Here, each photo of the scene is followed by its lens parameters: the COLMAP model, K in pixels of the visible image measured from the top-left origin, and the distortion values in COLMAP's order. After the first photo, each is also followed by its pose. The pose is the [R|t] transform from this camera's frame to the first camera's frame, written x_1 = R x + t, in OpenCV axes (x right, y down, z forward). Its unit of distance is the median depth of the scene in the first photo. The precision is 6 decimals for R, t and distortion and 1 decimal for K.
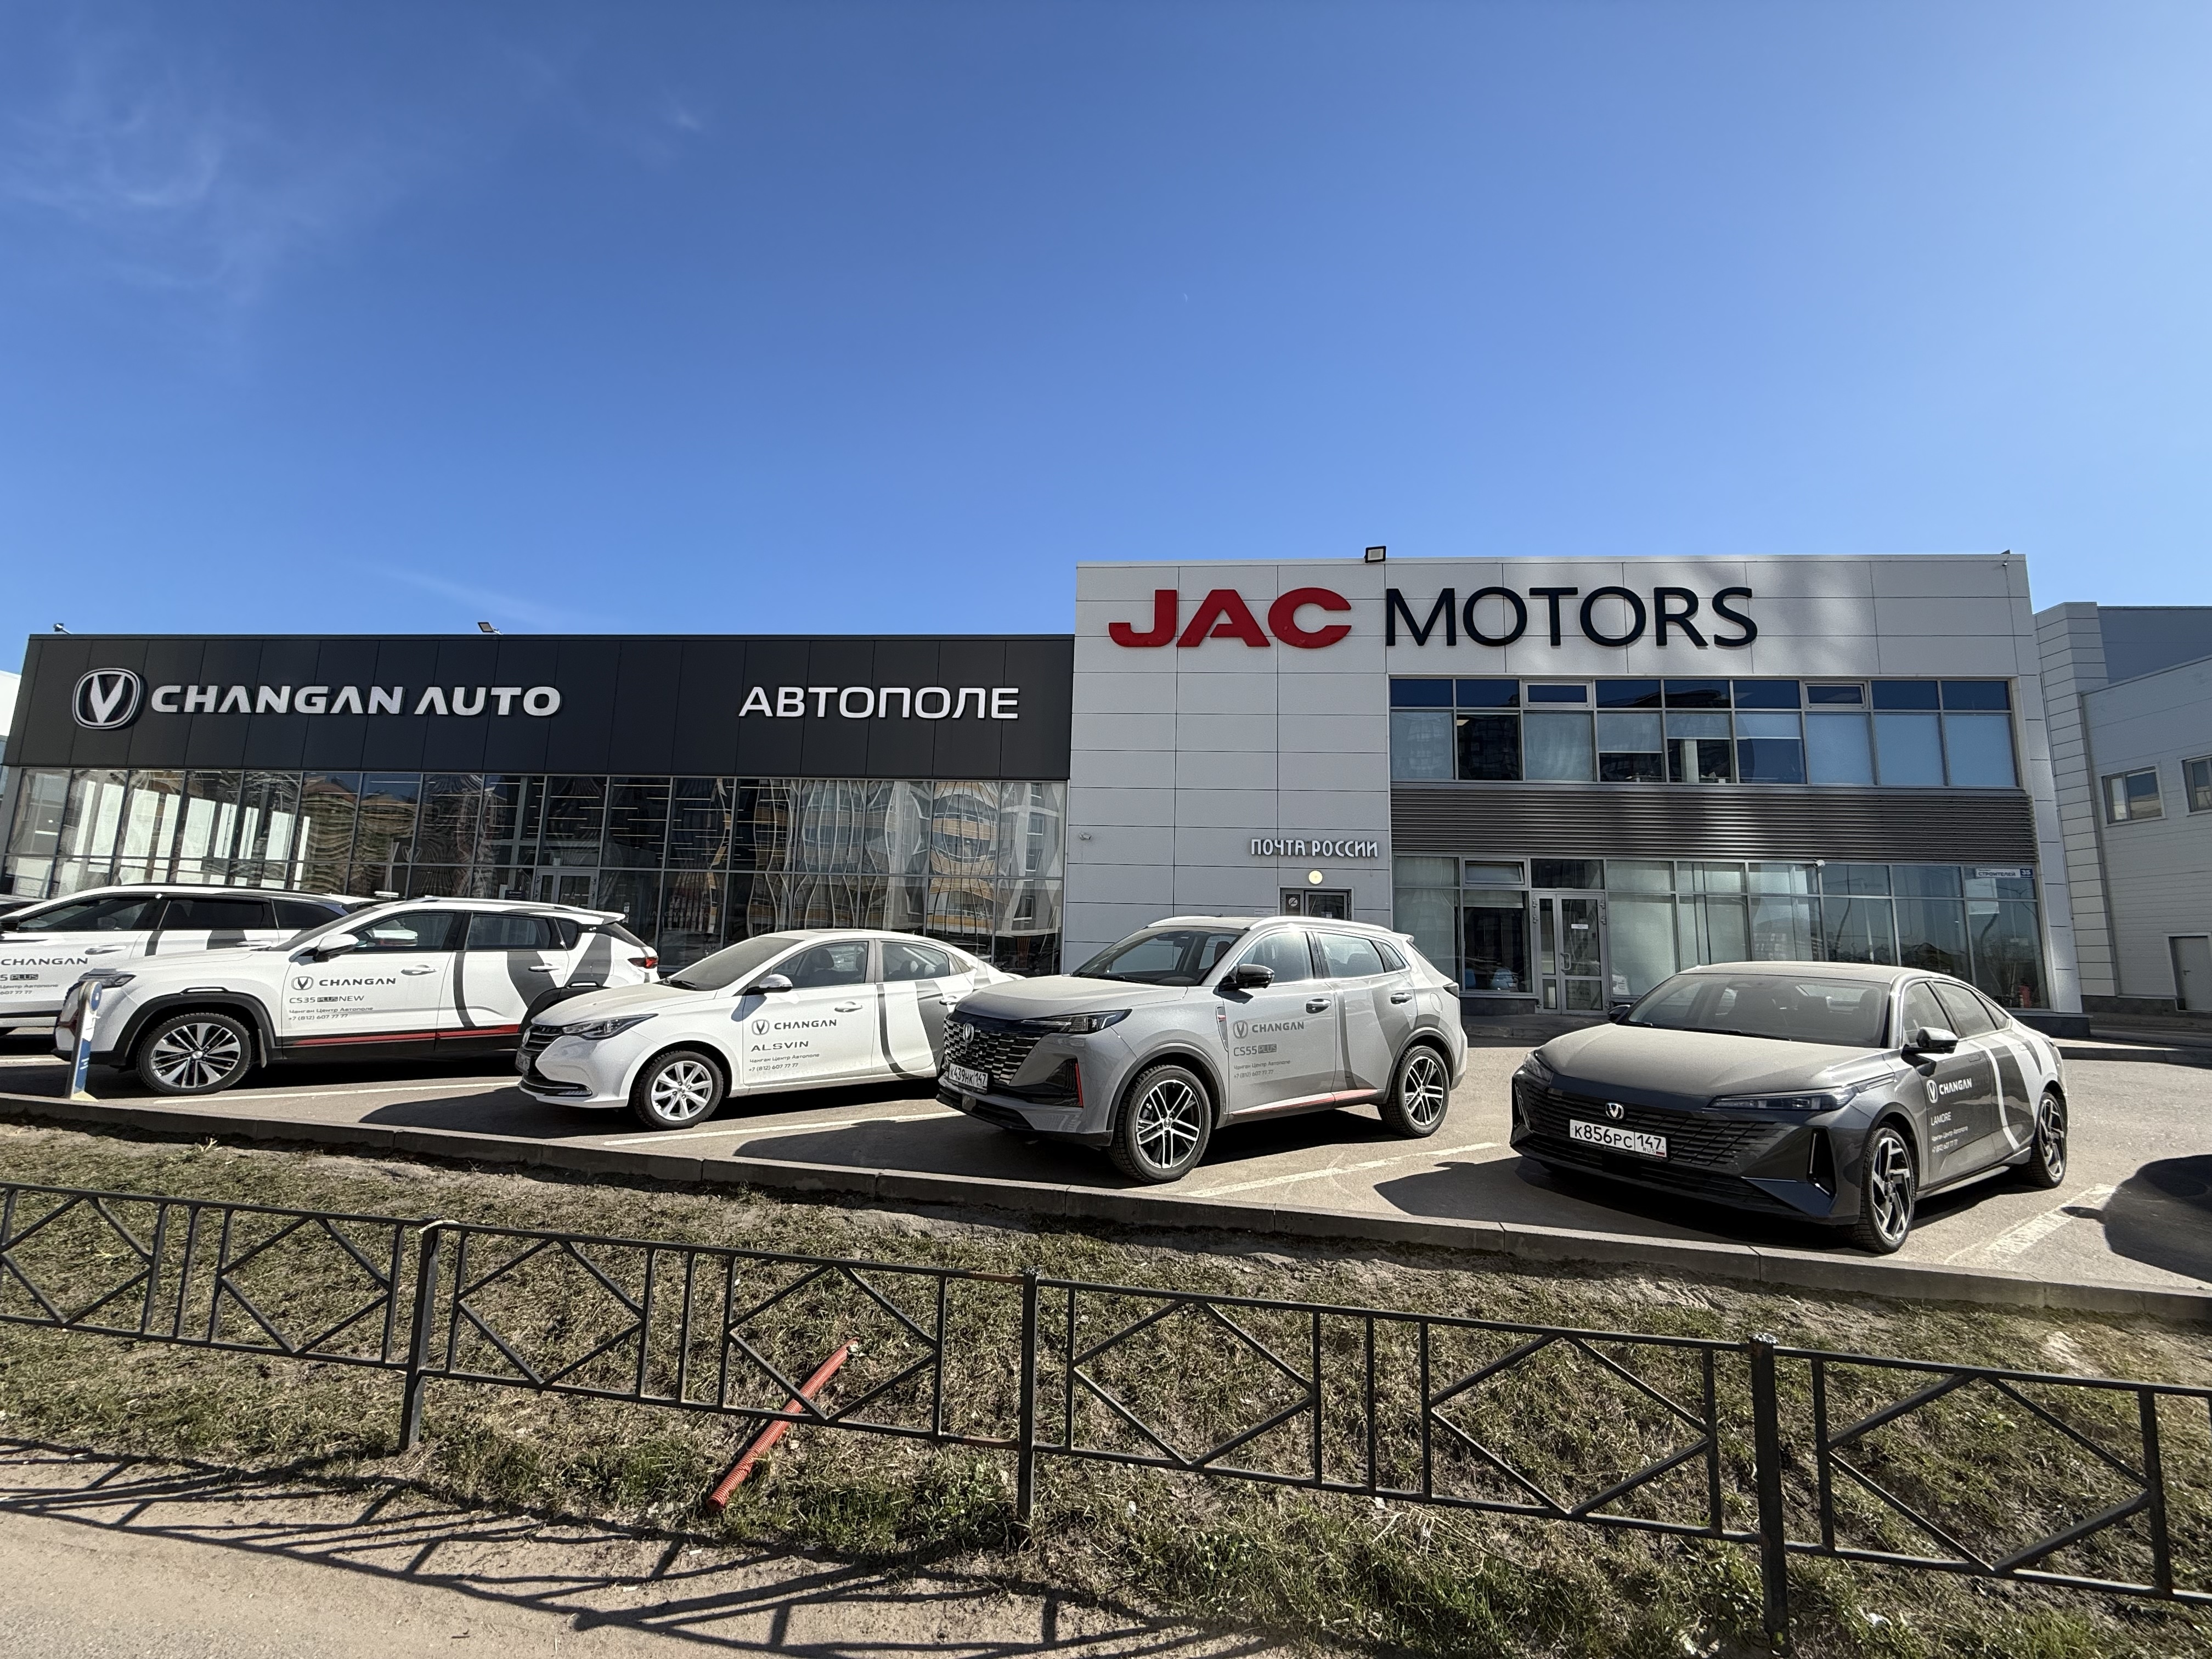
lens RADIAL K [[911.2, 0, 1106.0], [0, 911.2, 829.5], [0, 0, 1]] dist [0.004566, 0.000386]
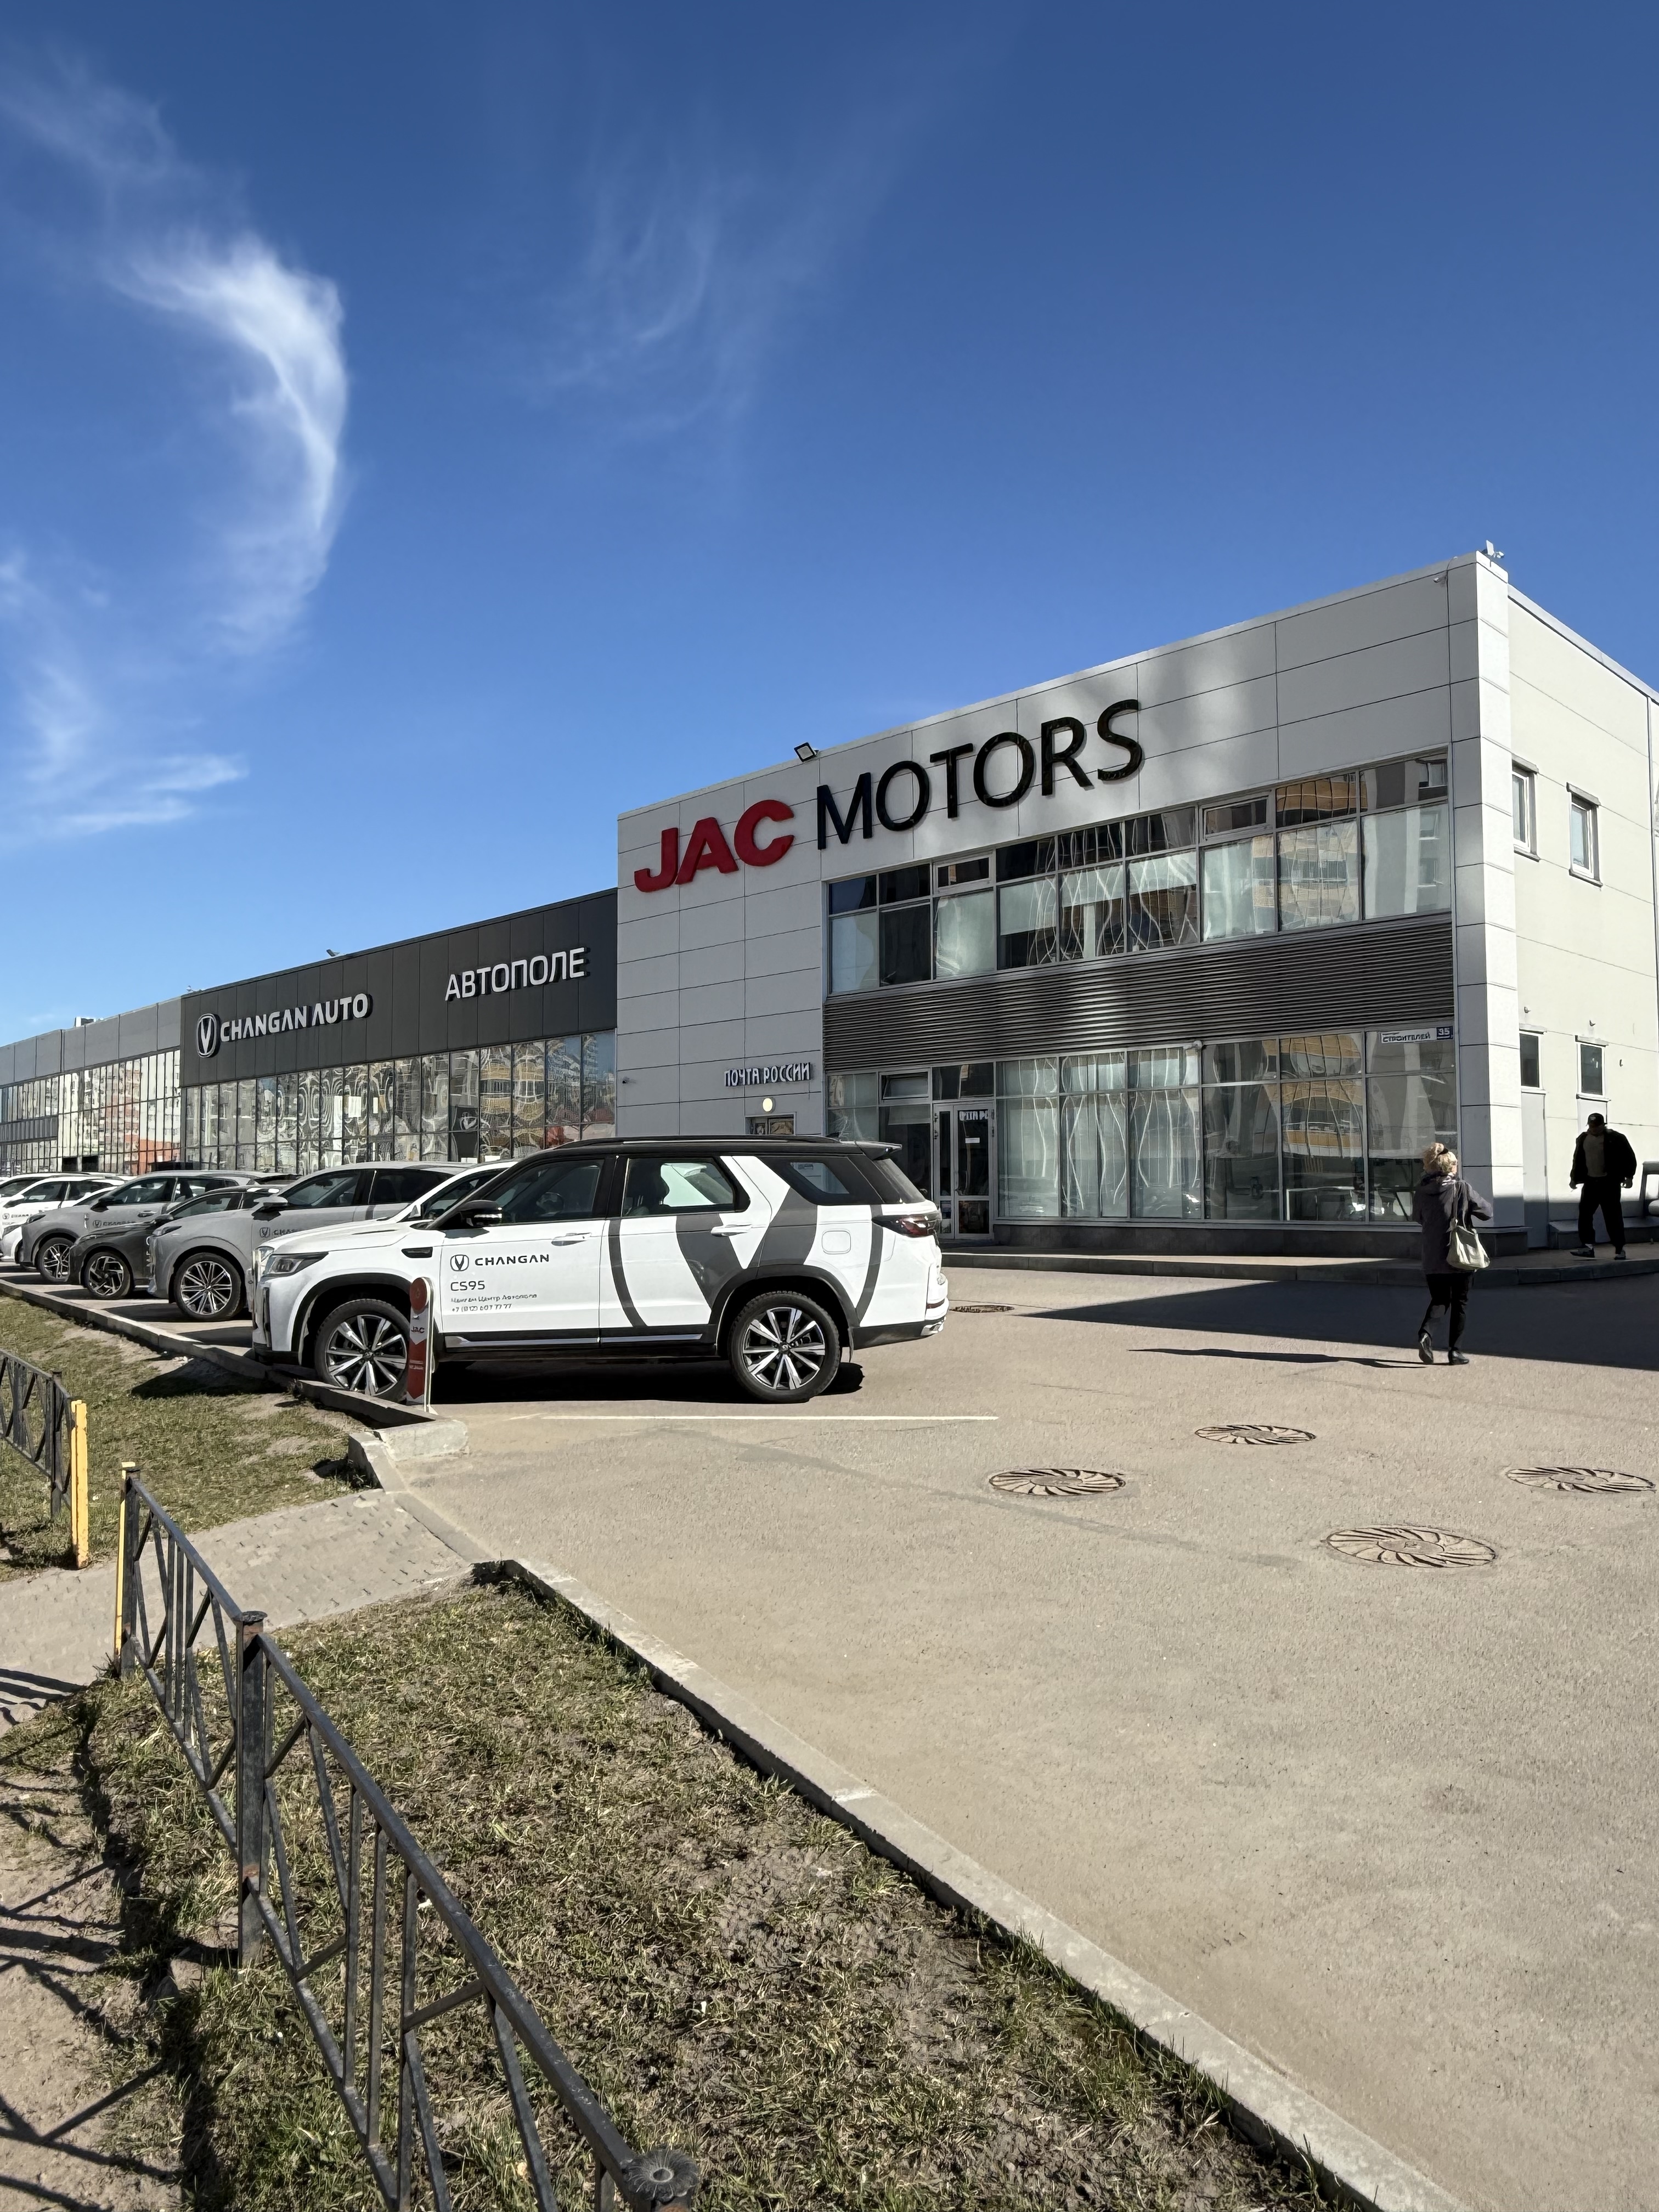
lens RADIAL K [[1470.7, 0, 829.5], [0, 1470.7, 1106.0], [0, 0, 1]] dist [0.027341, 0.000490]
pose [[0.763448, -0.071177, -0.641935, 1.258093], [0.108868, 0.993869, 0.019276, 0.029020], [0.636628, -0.084603, 0.766516, -0.159951]]
